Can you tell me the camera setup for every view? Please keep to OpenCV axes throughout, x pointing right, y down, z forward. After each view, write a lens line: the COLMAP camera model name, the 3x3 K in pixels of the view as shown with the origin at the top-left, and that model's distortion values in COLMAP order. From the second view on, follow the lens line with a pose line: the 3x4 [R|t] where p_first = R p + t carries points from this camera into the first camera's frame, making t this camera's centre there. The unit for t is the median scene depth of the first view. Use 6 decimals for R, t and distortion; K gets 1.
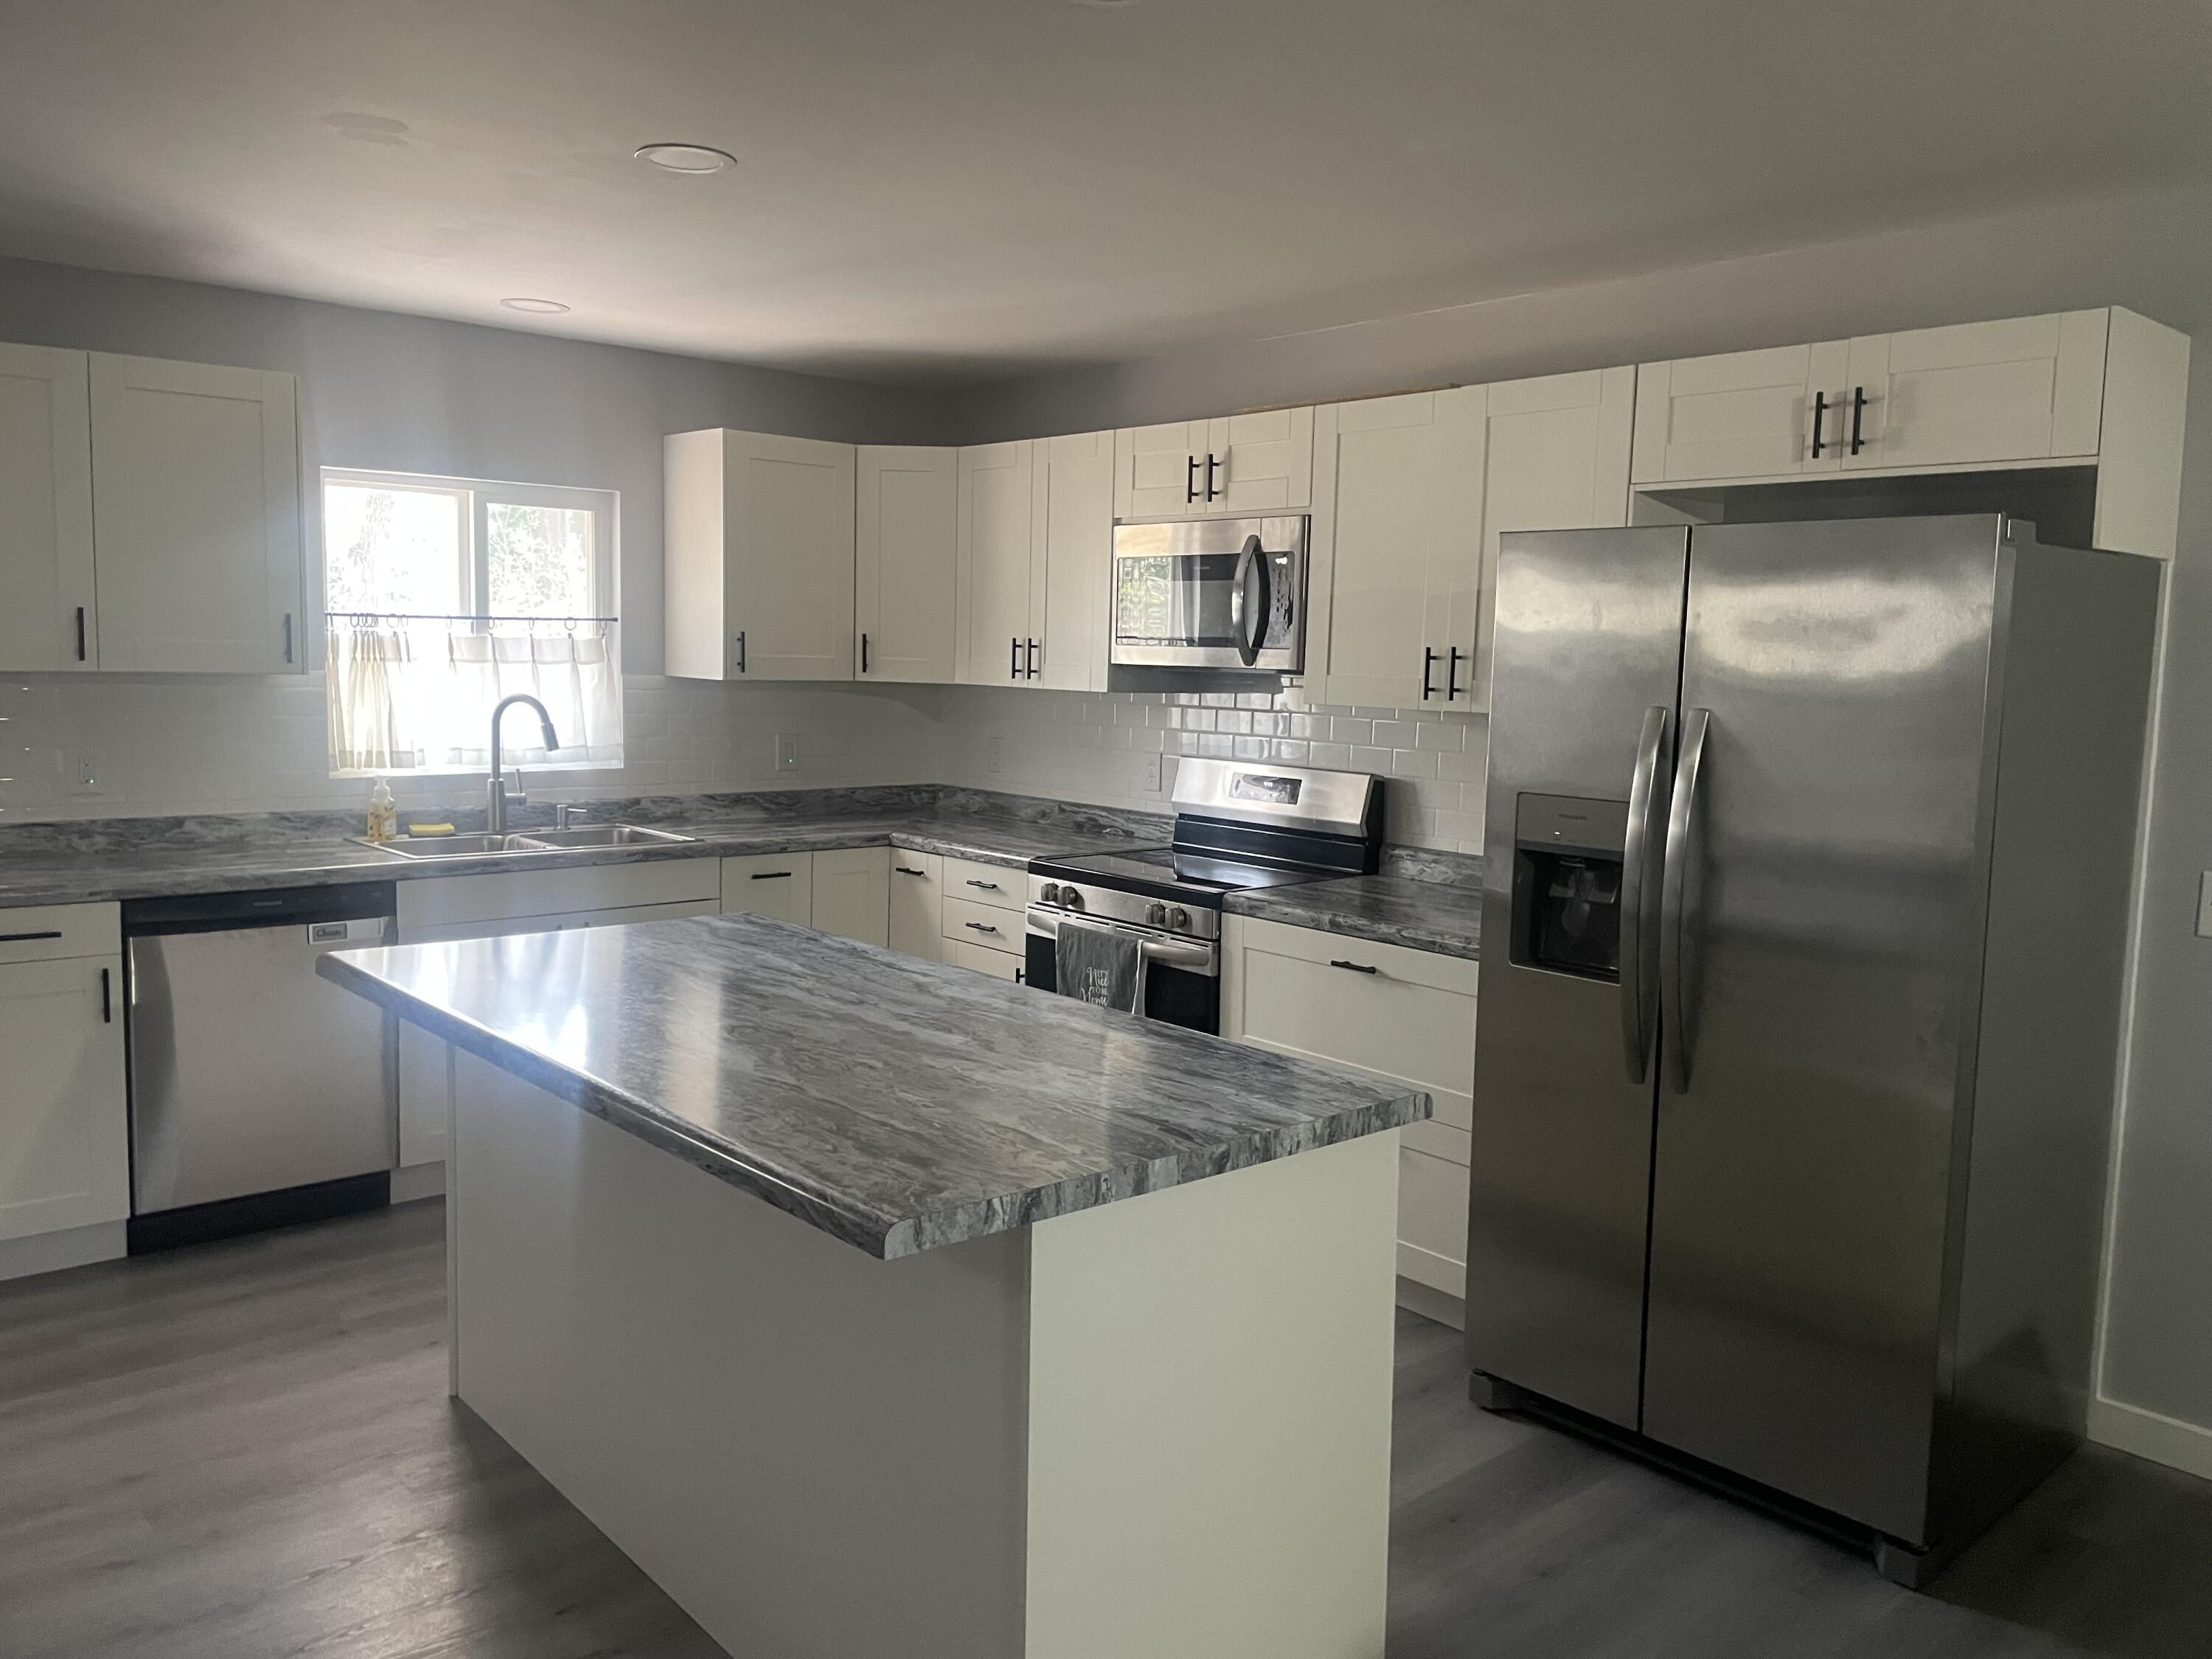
lens RADIAL K [[1664.6, 0, 1089.7], [0, 1664.6, 820.2], [0, 0, 1]] dist [0.096151, -0.129655]
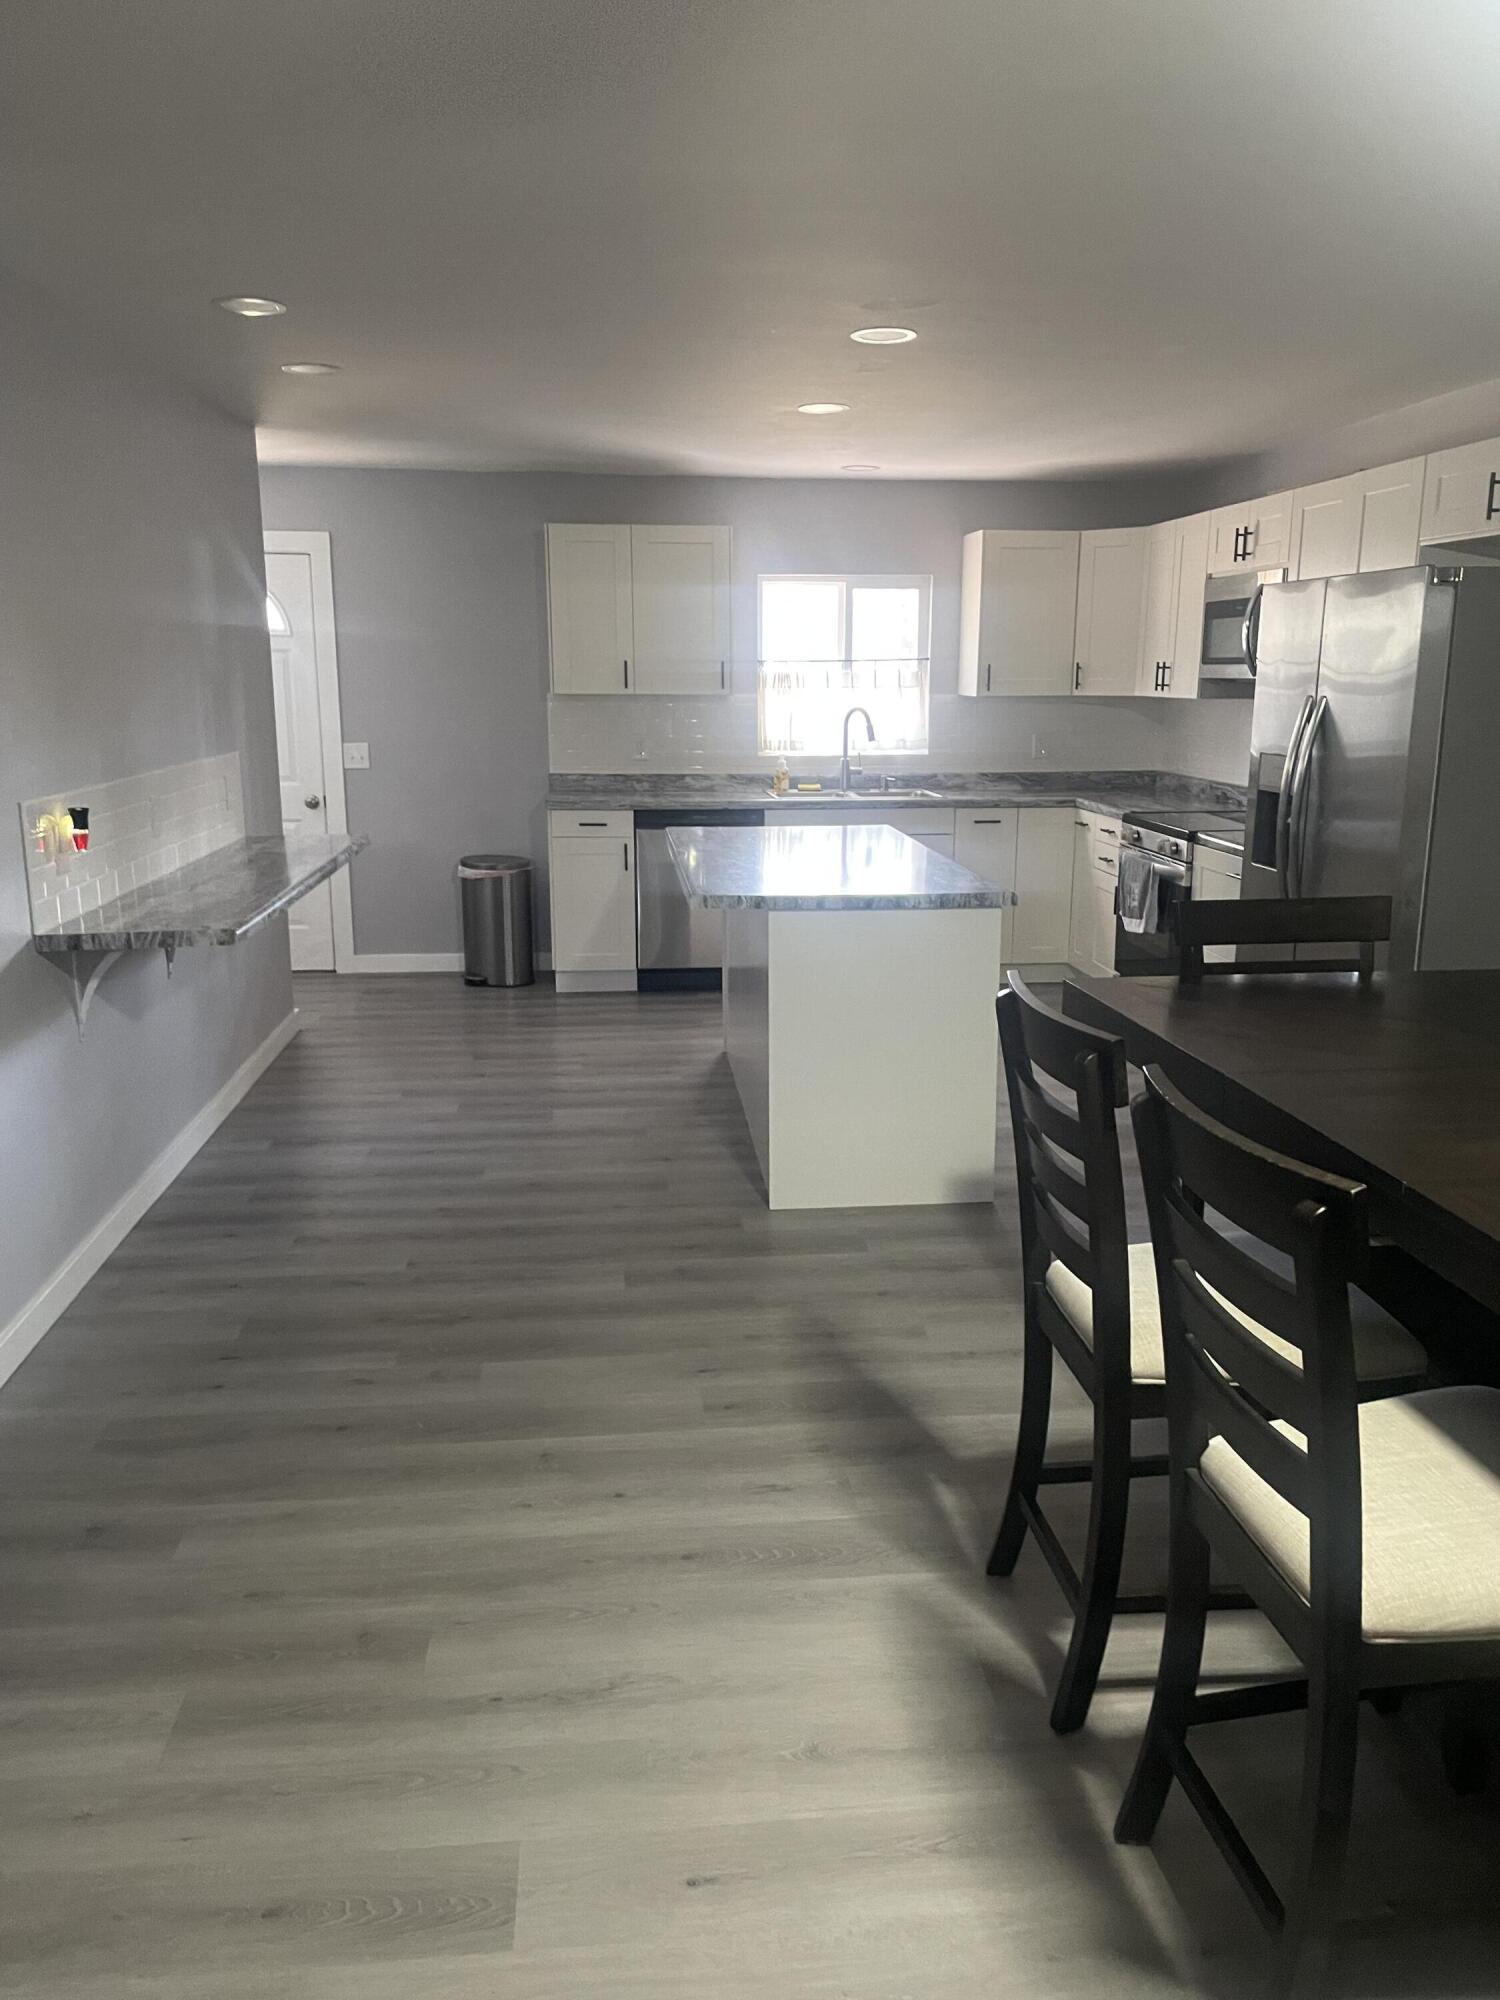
lens RADIAL K [[1505.0, 0, 759.2], [0, 1505.0, 1045.0], [0, 0, 1]] dist [0.096151, -0.129655]
pose [[0.812464, 0.118608, -0.570819, 0.486293], [-0.043999, 0.988769, 0.142827, 0.048110], [0.581349, -0.090927, 0.808558, -0.314172]]
